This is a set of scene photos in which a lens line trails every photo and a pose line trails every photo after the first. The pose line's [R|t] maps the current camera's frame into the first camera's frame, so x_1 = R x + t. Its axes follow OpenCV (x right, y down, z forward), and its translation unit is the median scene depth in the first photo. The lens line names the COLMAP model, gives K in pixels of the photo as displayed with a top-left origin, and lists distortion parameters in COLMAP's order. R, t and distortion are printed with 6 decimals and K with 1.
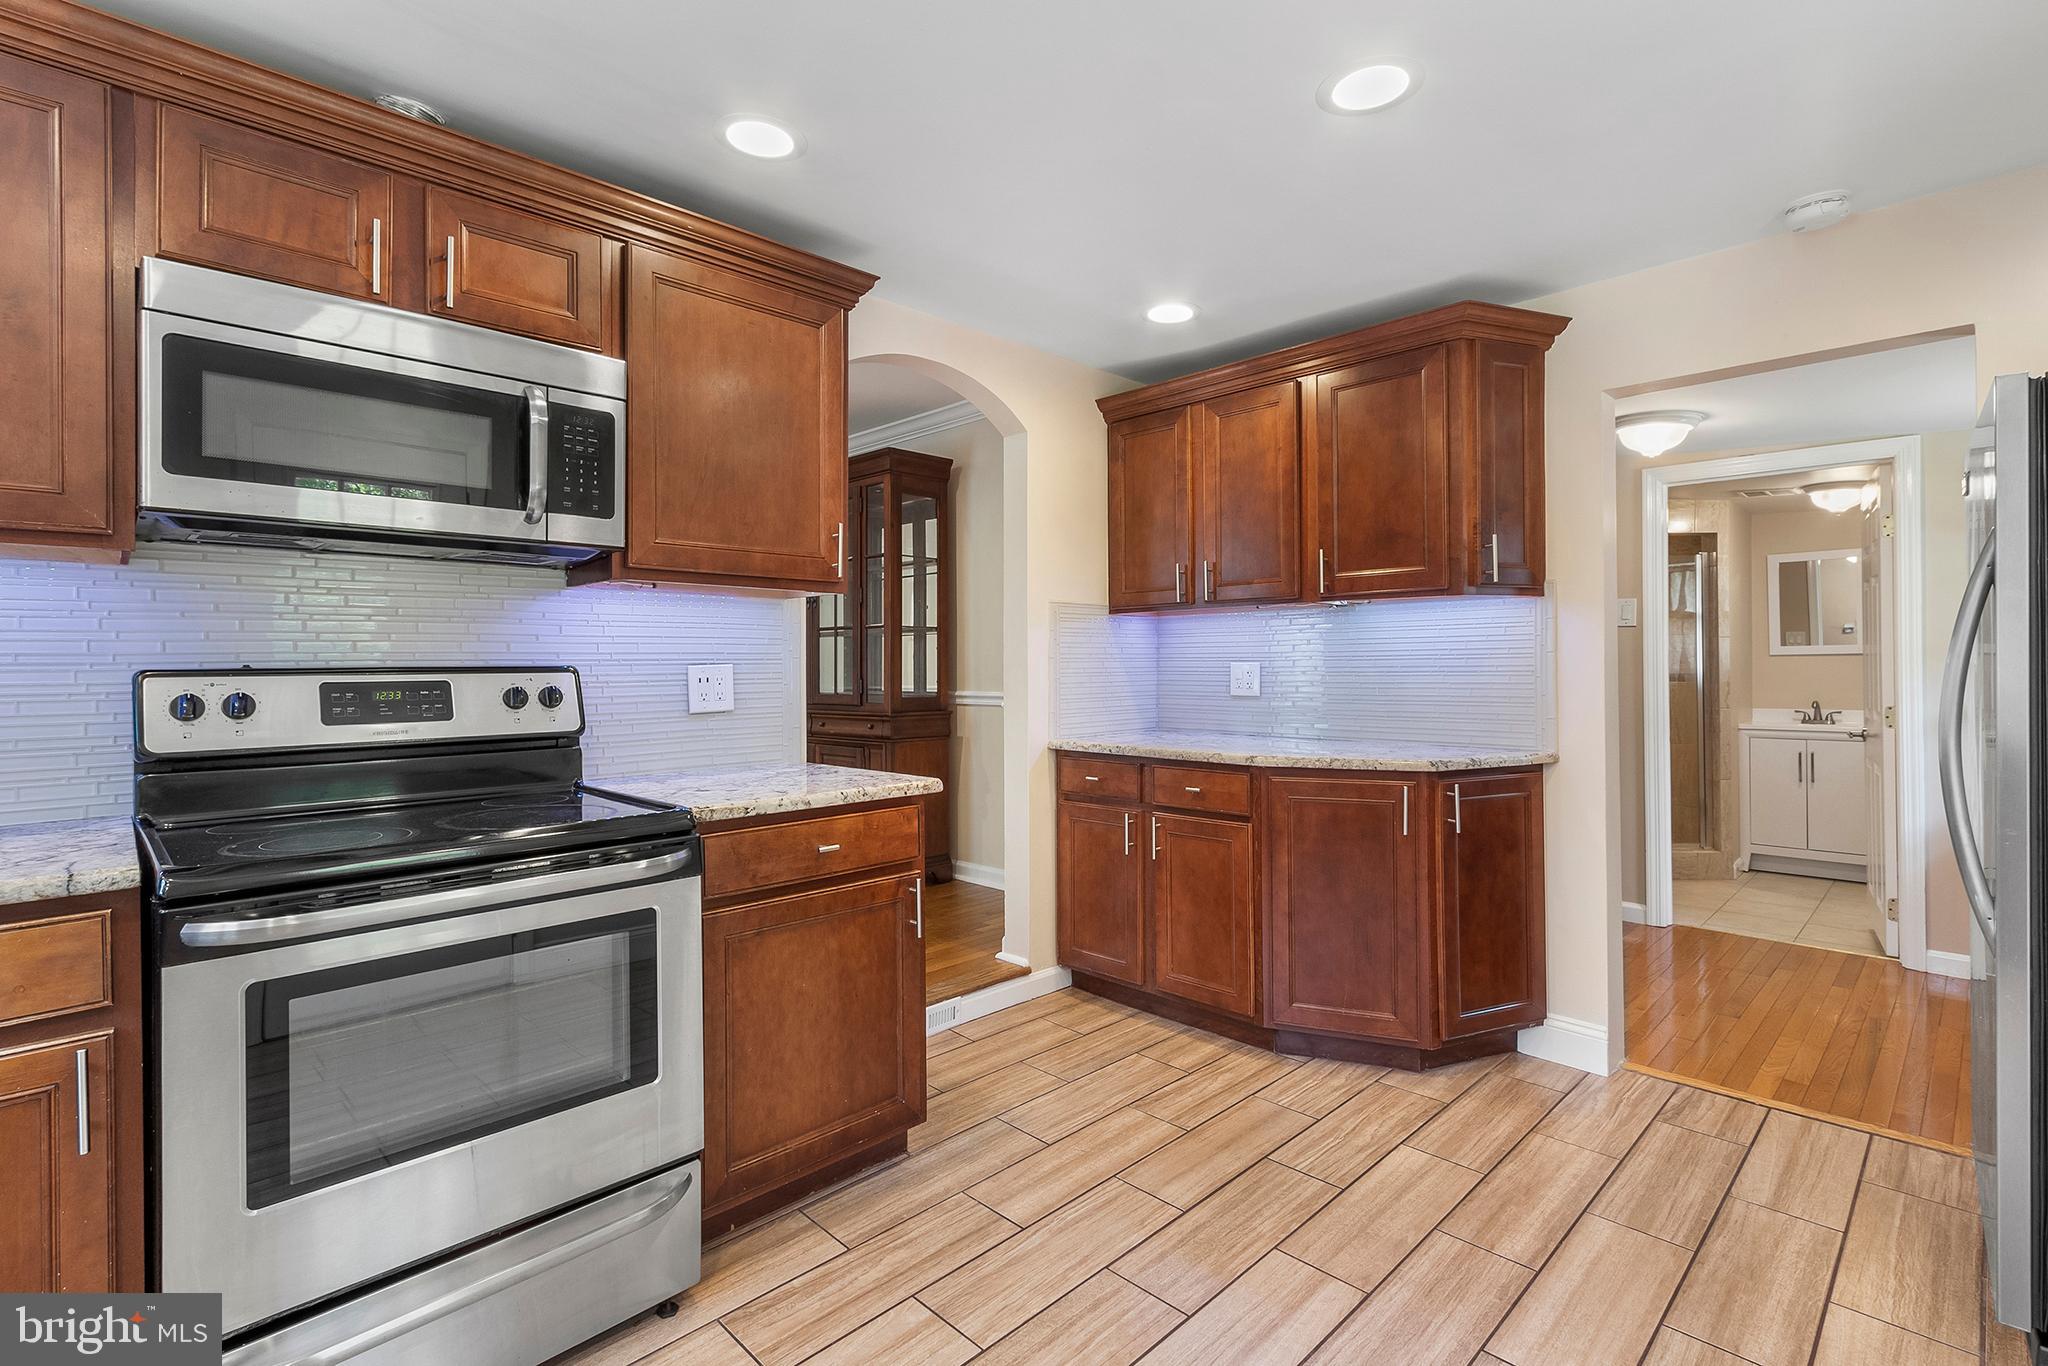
lens RADIAL K [[950.4, 0, 1020.1], [0, 950.4, 662.7], [0, 0, 1]] dist [0.003755, 0.000057]
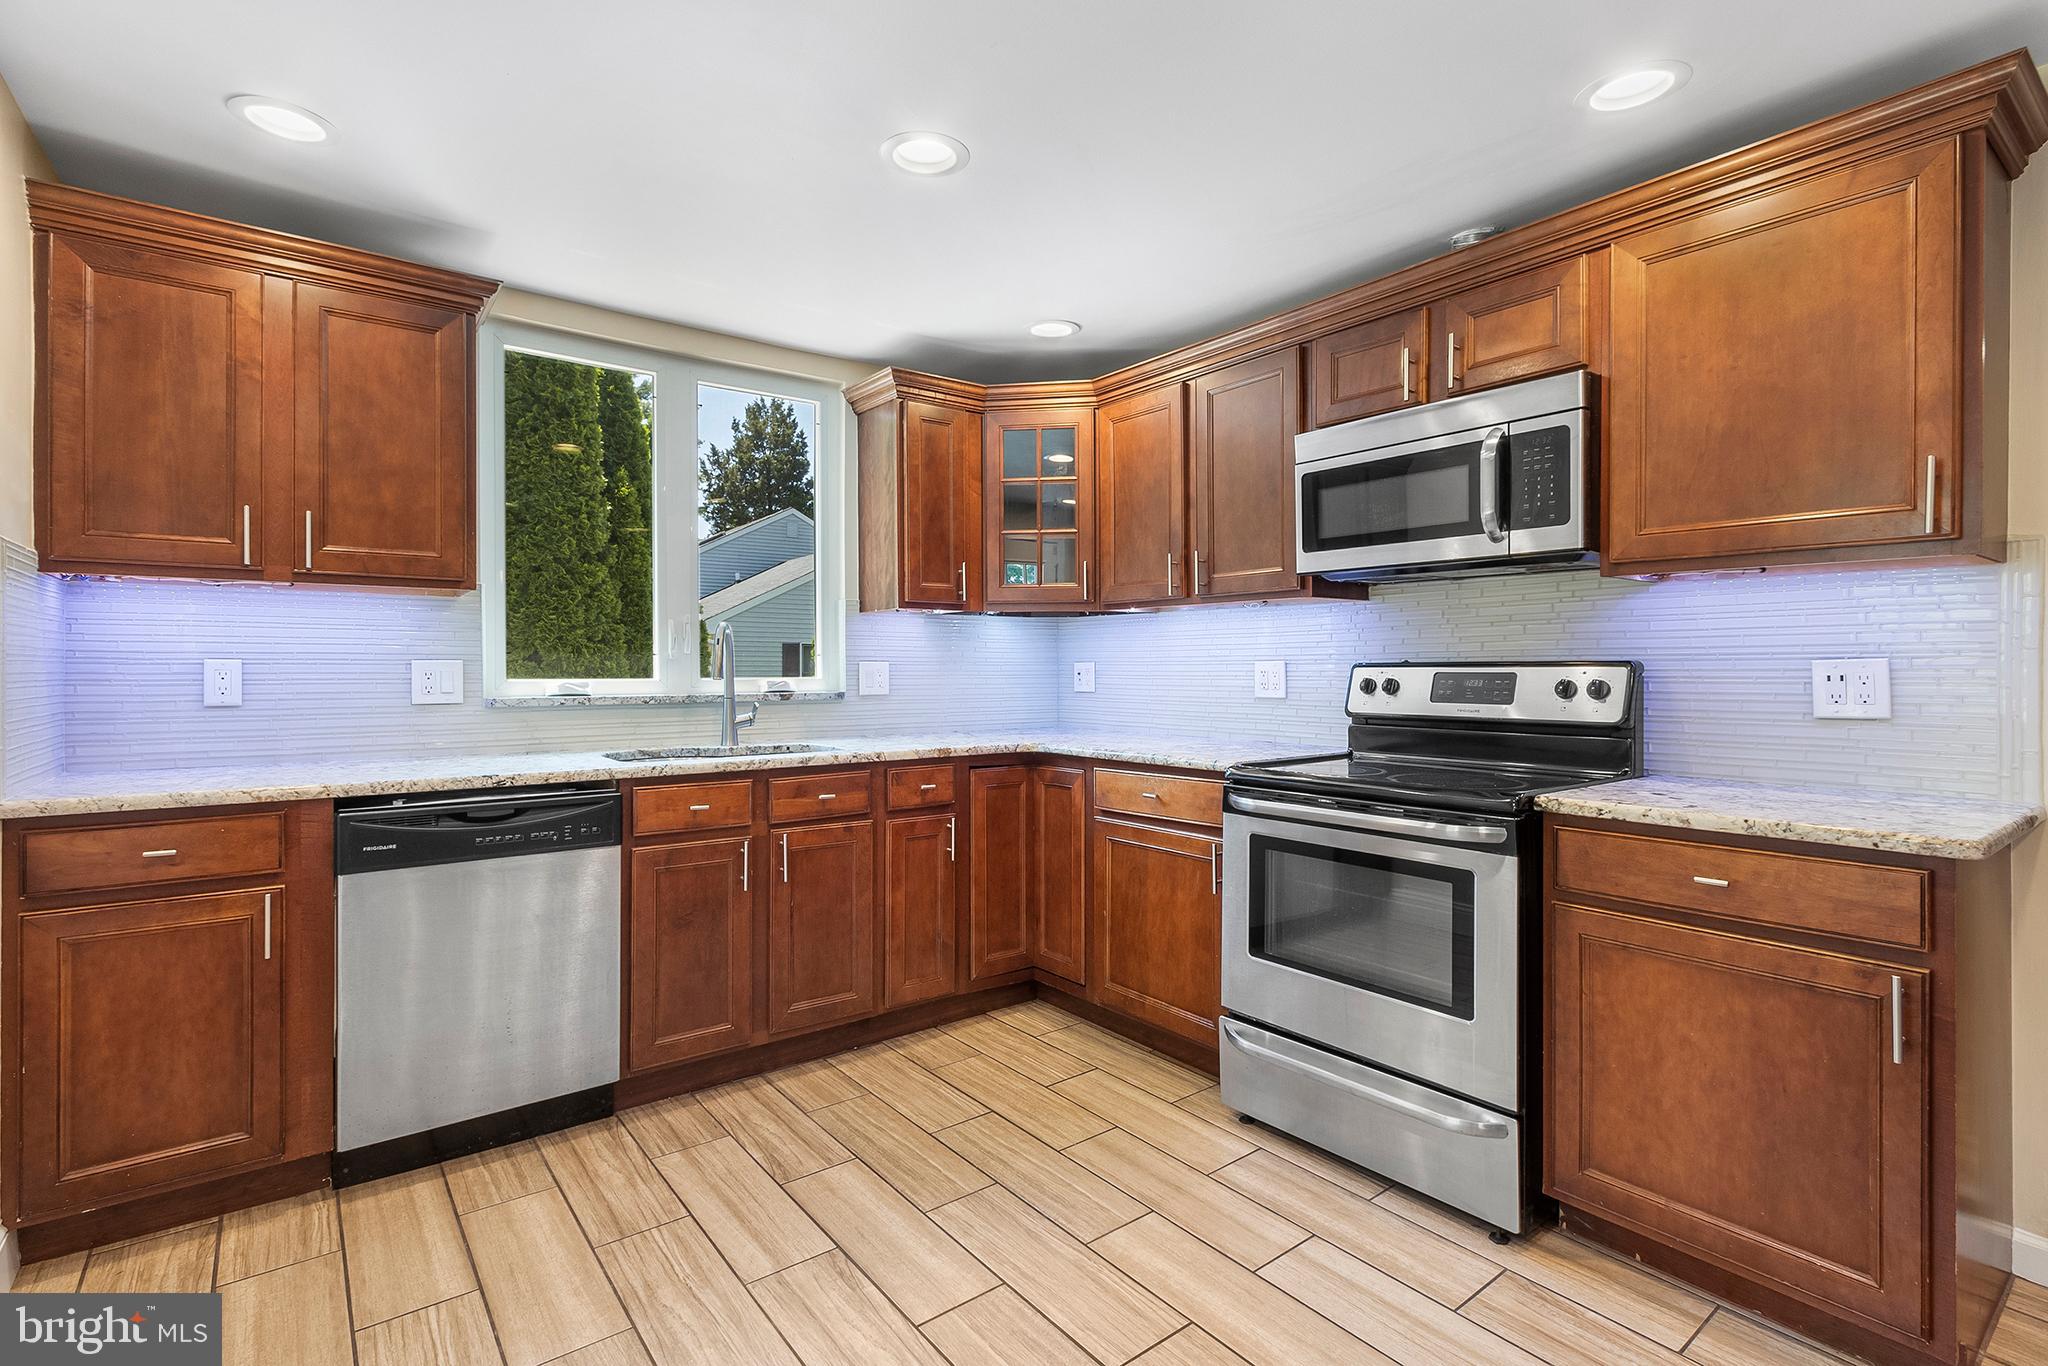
lens RADIAL K [[950.4, 0, 1017.3], [0, 950.4, 667.5], [0, 0, 1]] dist [0.003755, 0.000057]
pose [[-0.115305, 0.009644, -0.993283, 0.743783], [0.006353, 0.999940, 0.008971, -0.003063], [0.993310, -0.005276, -0.115360, 0.532180]]
